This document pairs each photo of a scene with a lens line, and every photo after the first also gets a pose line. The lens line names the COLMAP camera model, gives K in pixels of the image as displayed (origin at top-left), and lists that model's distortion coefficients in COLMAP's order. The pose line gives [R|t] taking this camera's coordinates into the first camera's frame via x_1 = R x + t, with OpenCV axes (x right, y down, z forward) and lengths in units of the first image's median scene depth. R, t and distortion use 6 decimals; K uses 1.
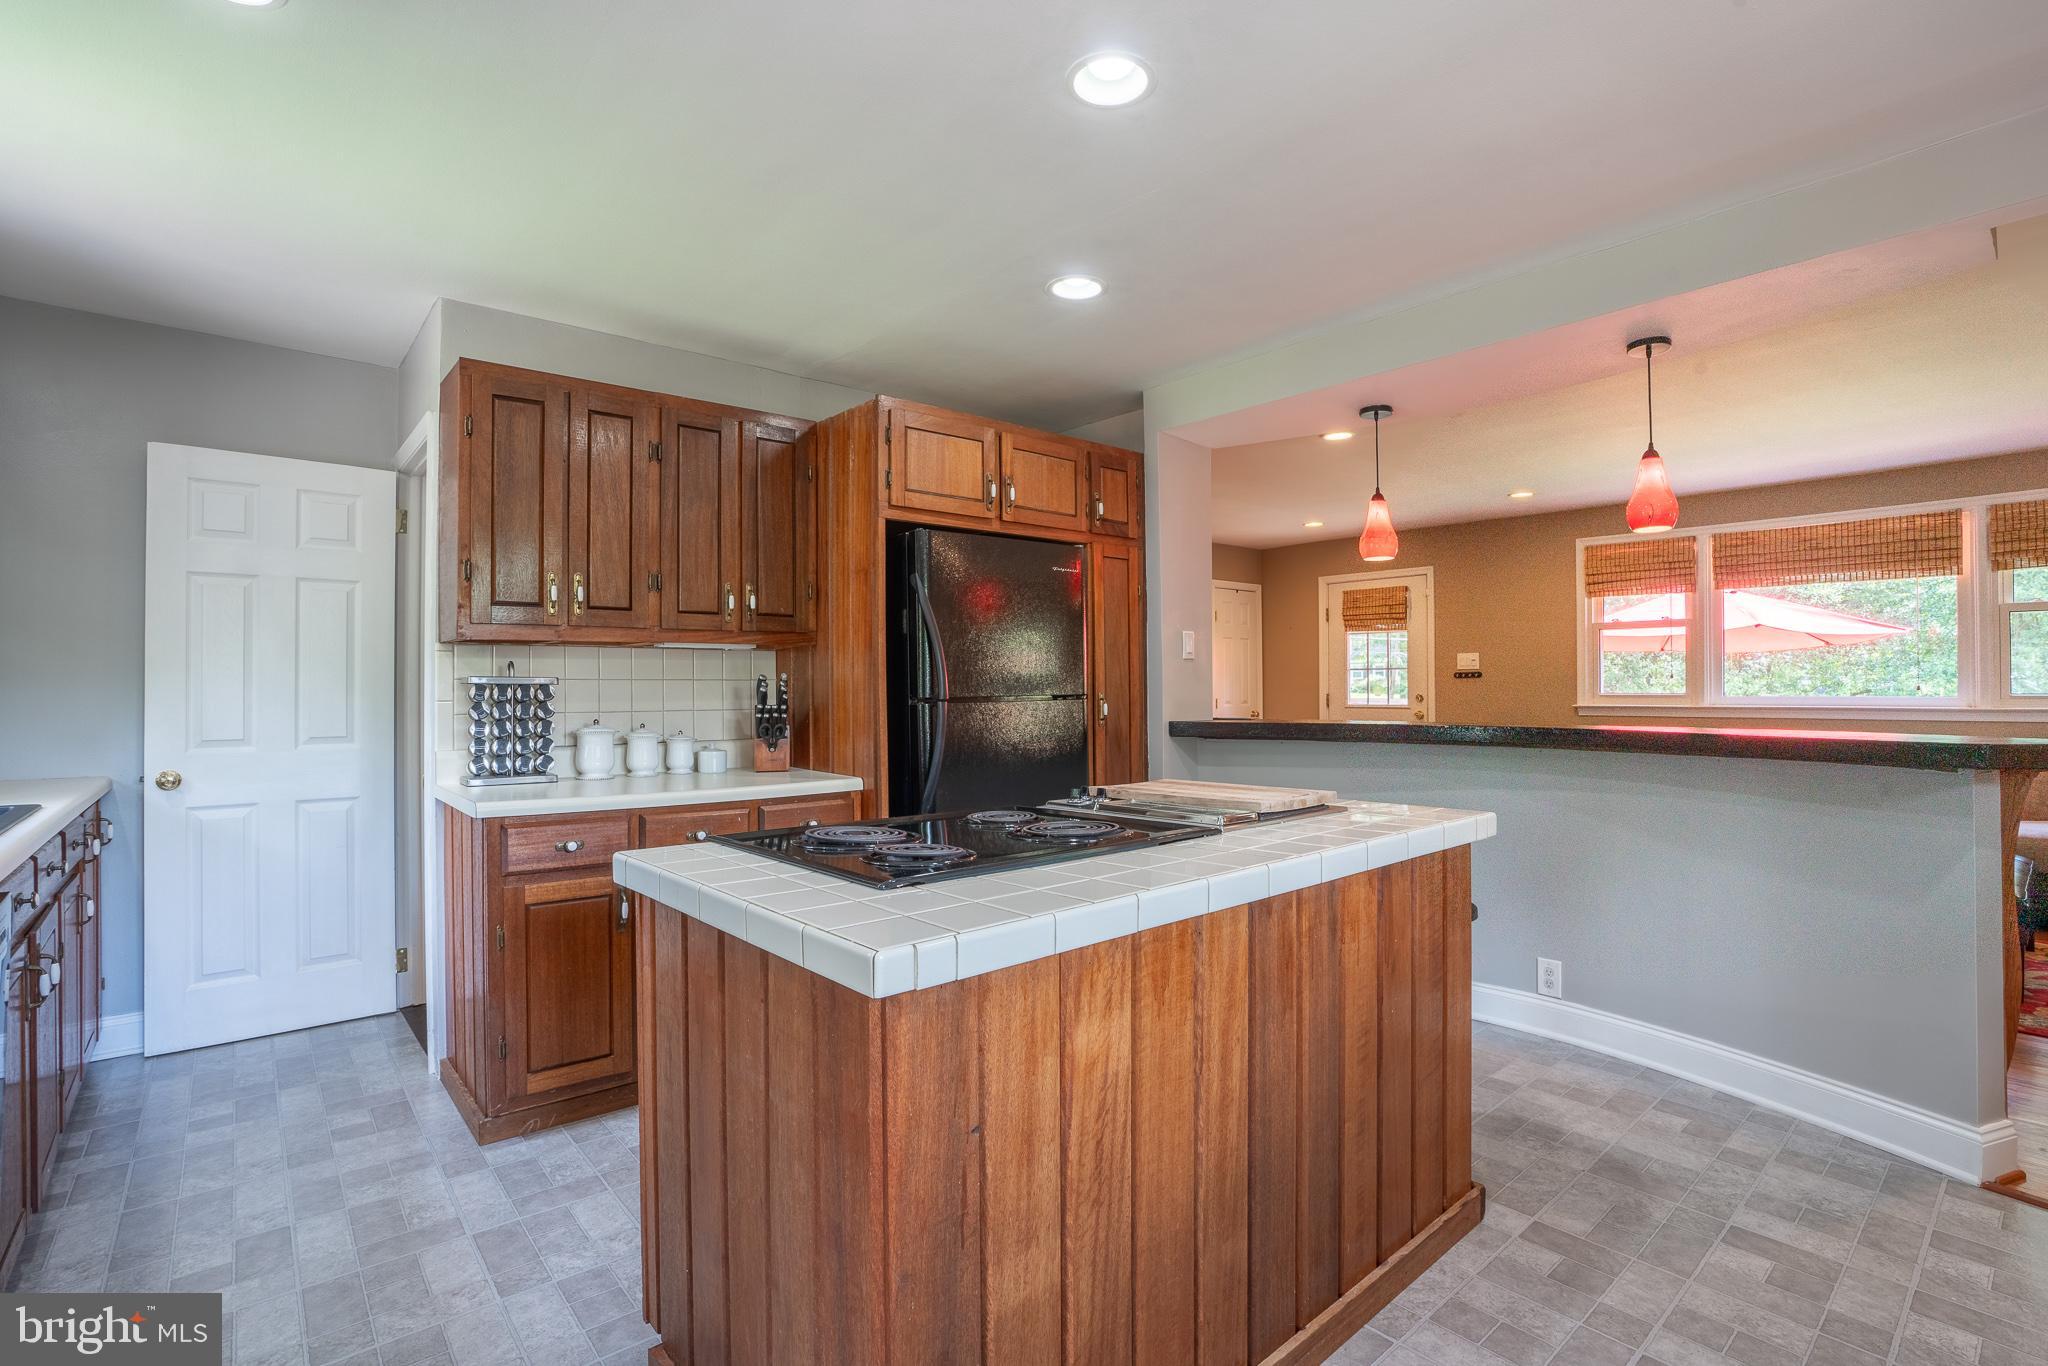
lens RADIAL K [[959.1, 0, 1035.2], [0, 959.1, 687.3], [0, 0, 1]] dist [-0.064424, 0.021994]
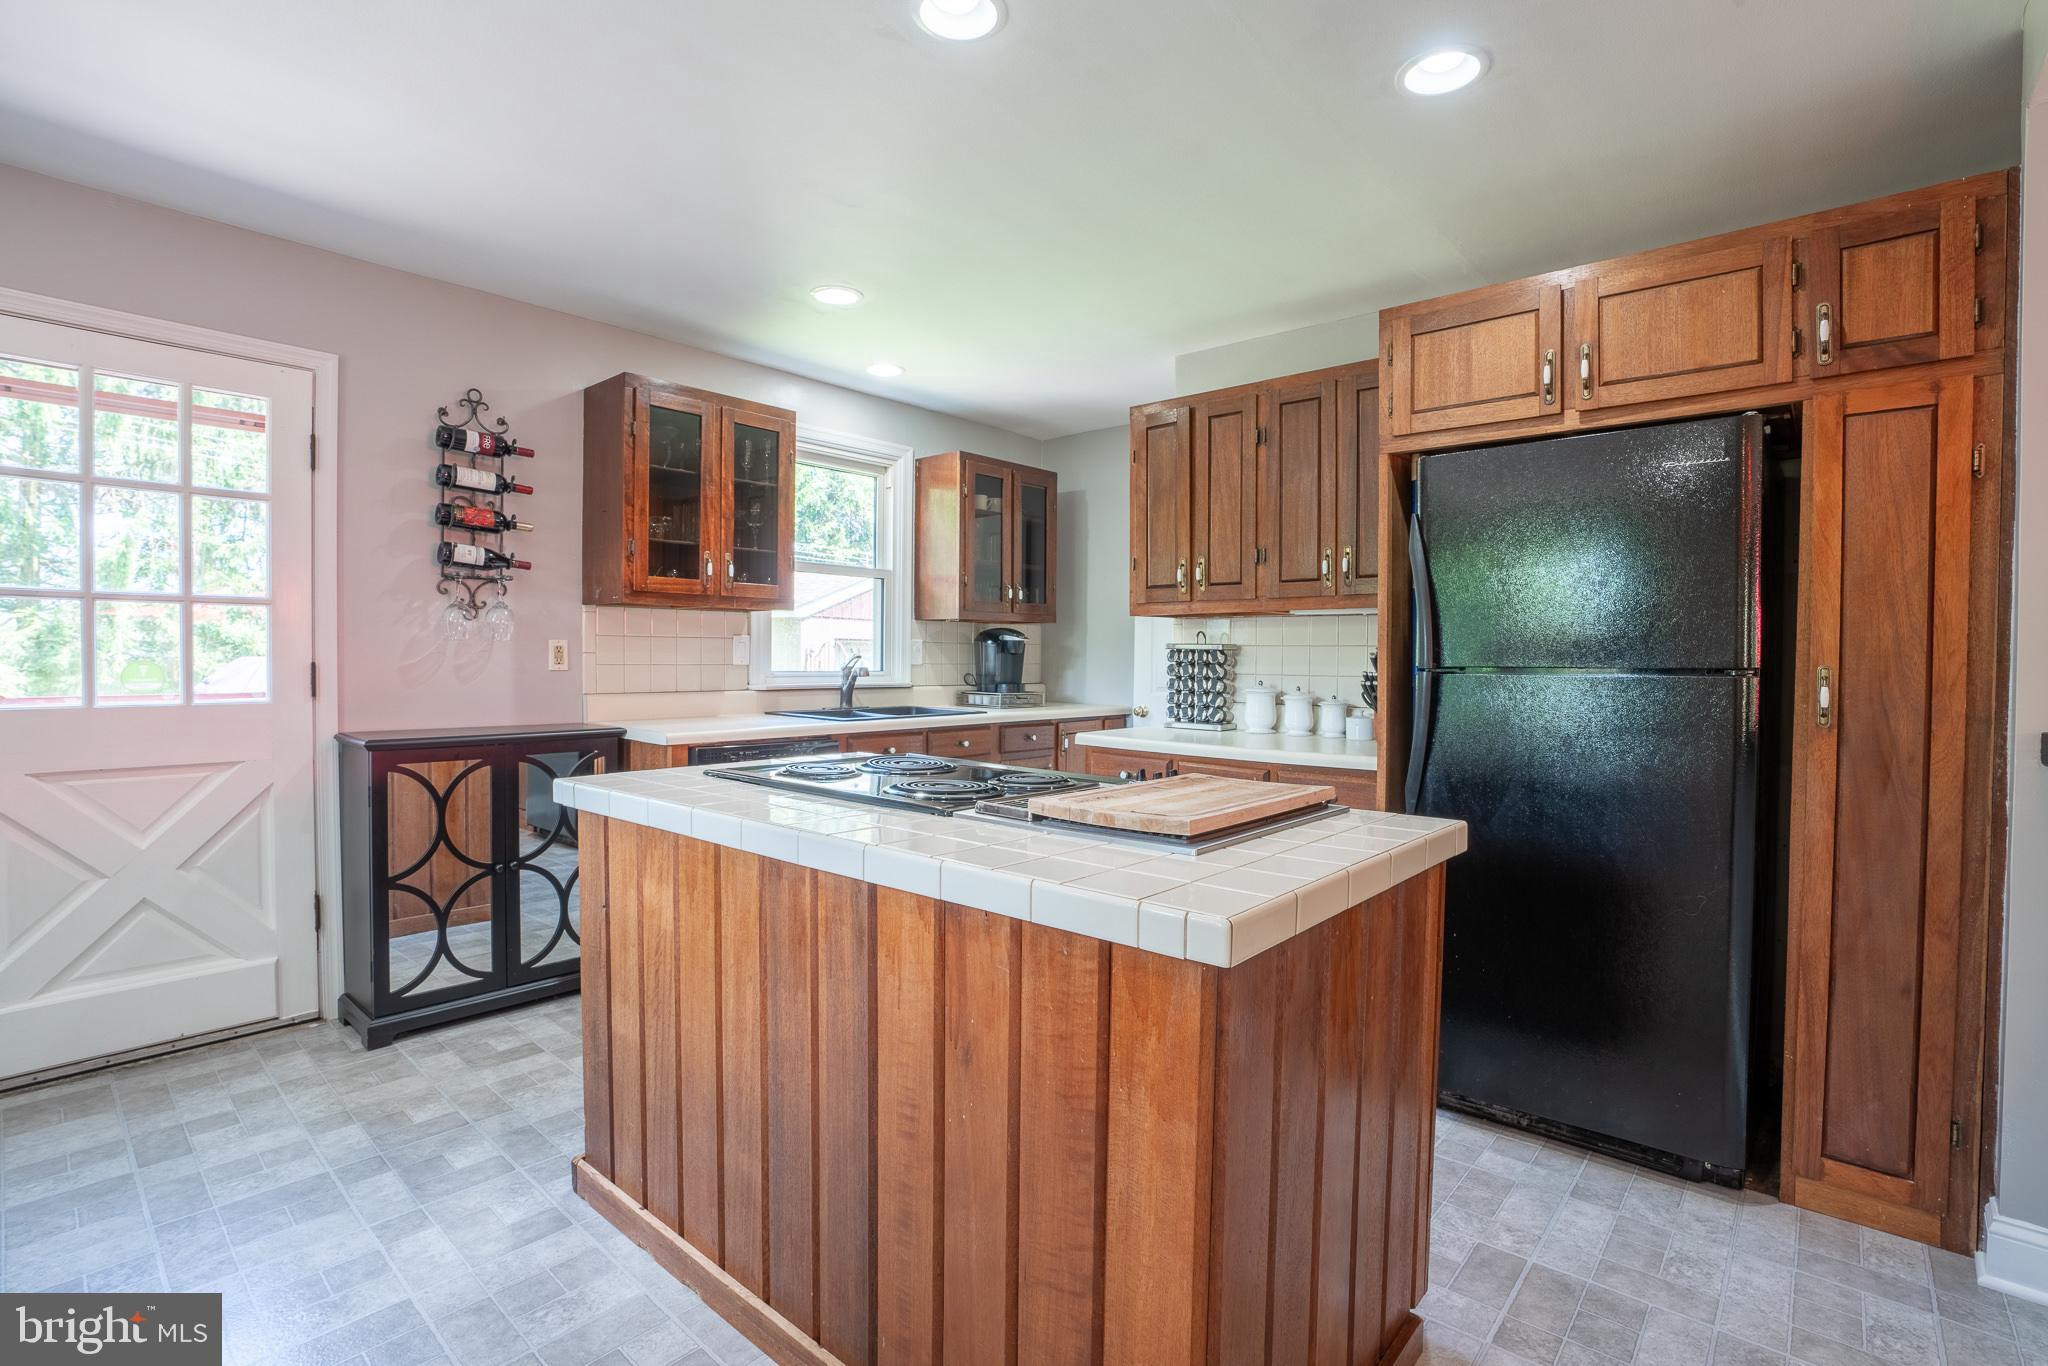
lens RADIAL K [[960.4, 0, 1032.4], [0, 960.4, 677.2], [0, 0, 1]] dist [-0.081833, 0.039372]
pose [[0.133765, 0.026398, -0.990661, 0.688865], [-0.007755, 0.999642, 0.025590, 0.002494], [0.990983, 0.004260, 0.133922, 0.620151]]
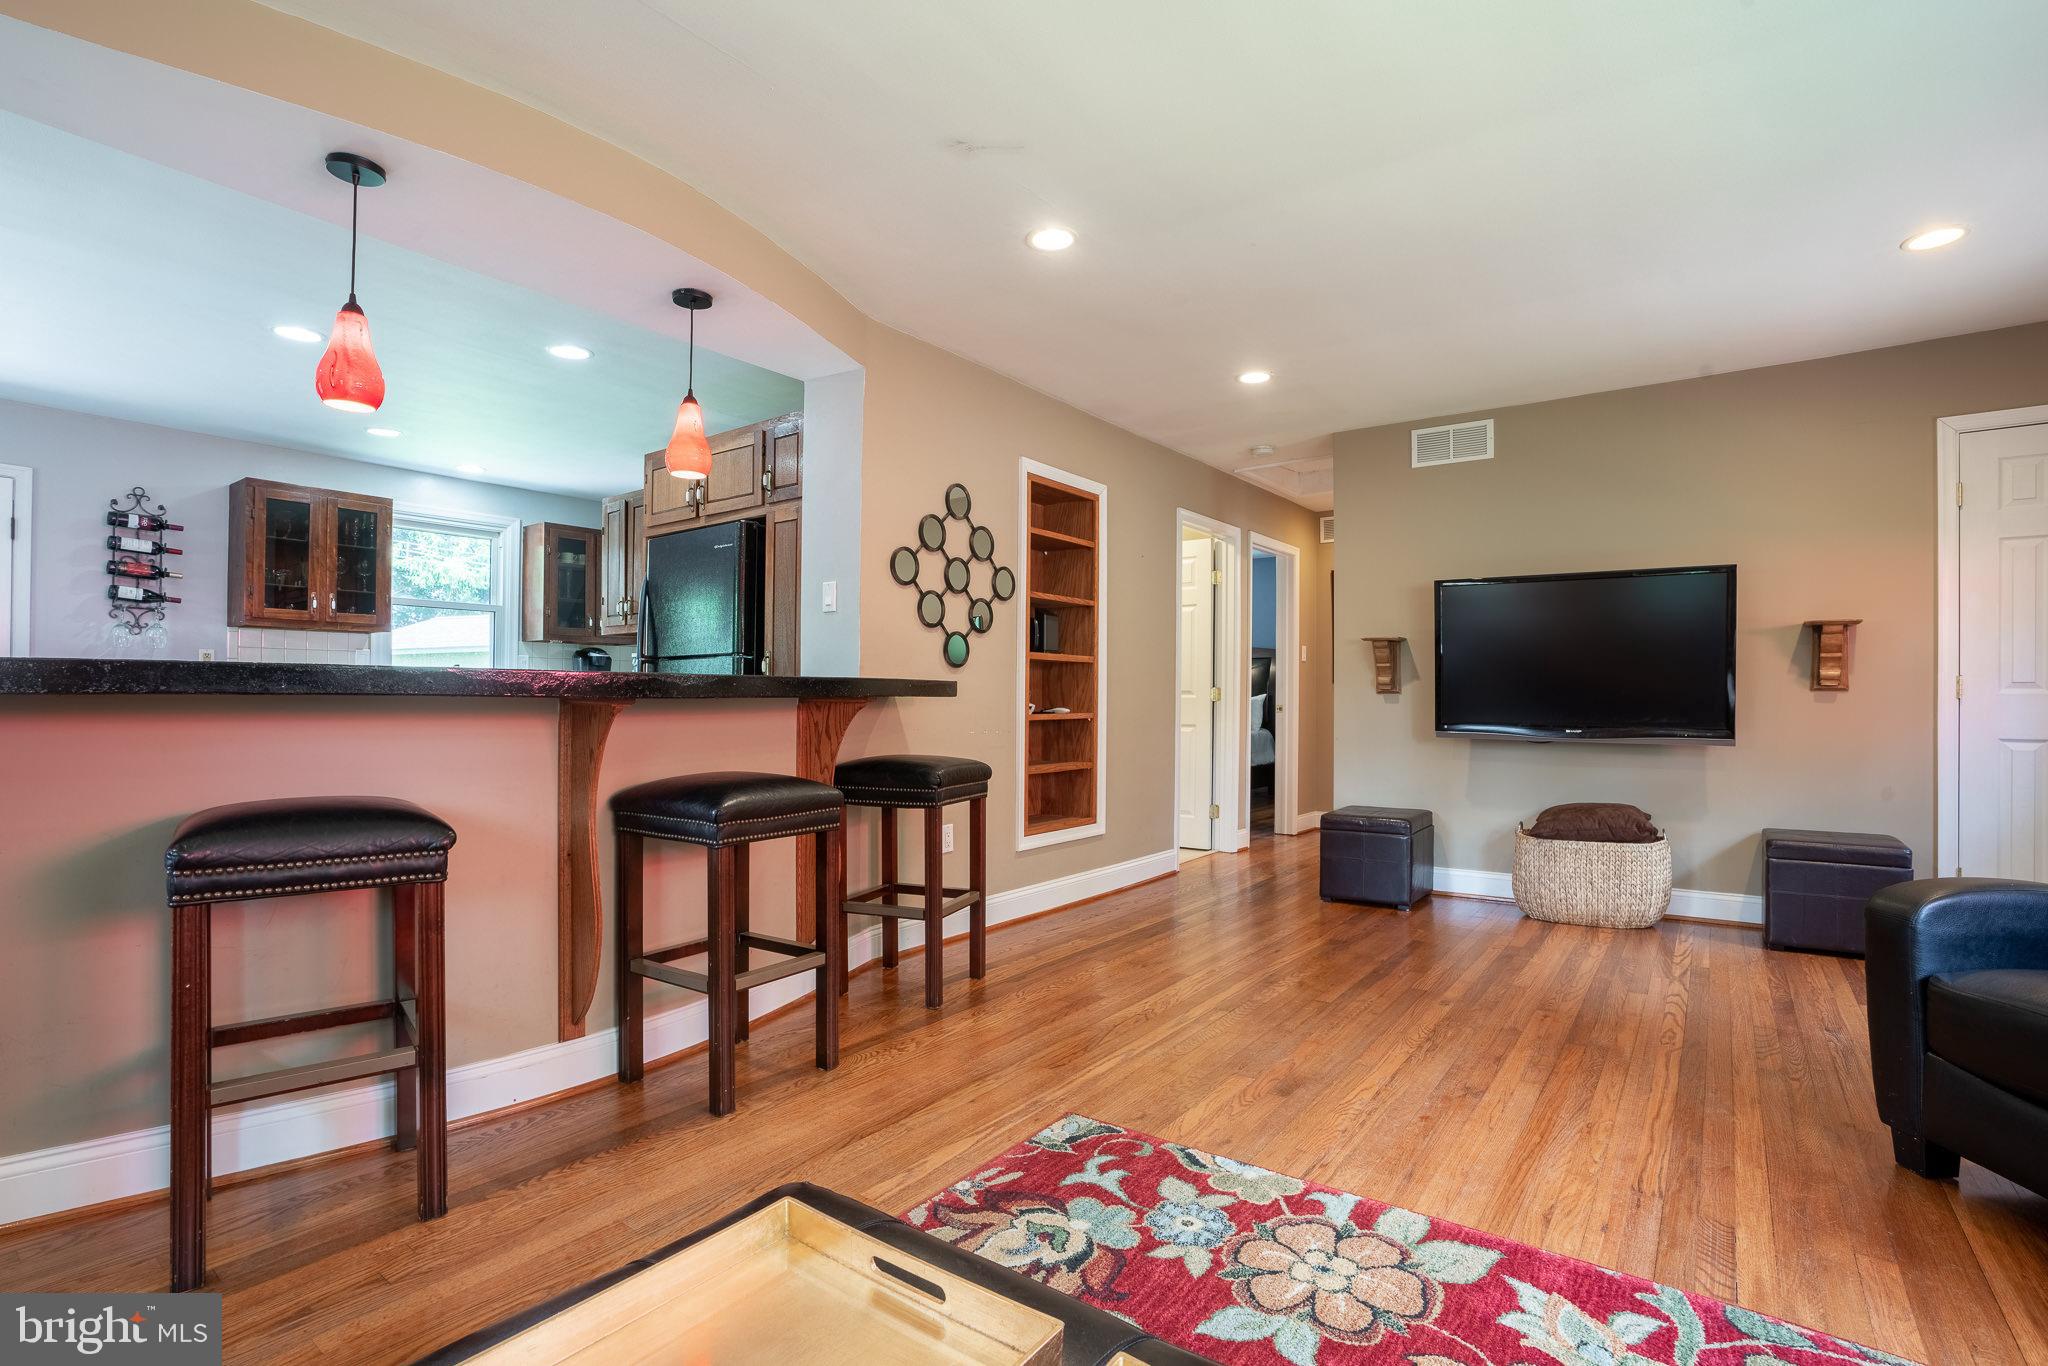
lens RADIAL K [[959.1, 0, 1035.2], [0, 959.1, 687.3], [0, 0, 1]] dist [-0.064424, 0.021994]
pose [[0.209360, -0.004767, -0.977827, 1.504863], [-0.006953, 0.999956, -0.006364, 0.063977], [0.977814, 0.008131, 0.209318, 1.381987]]
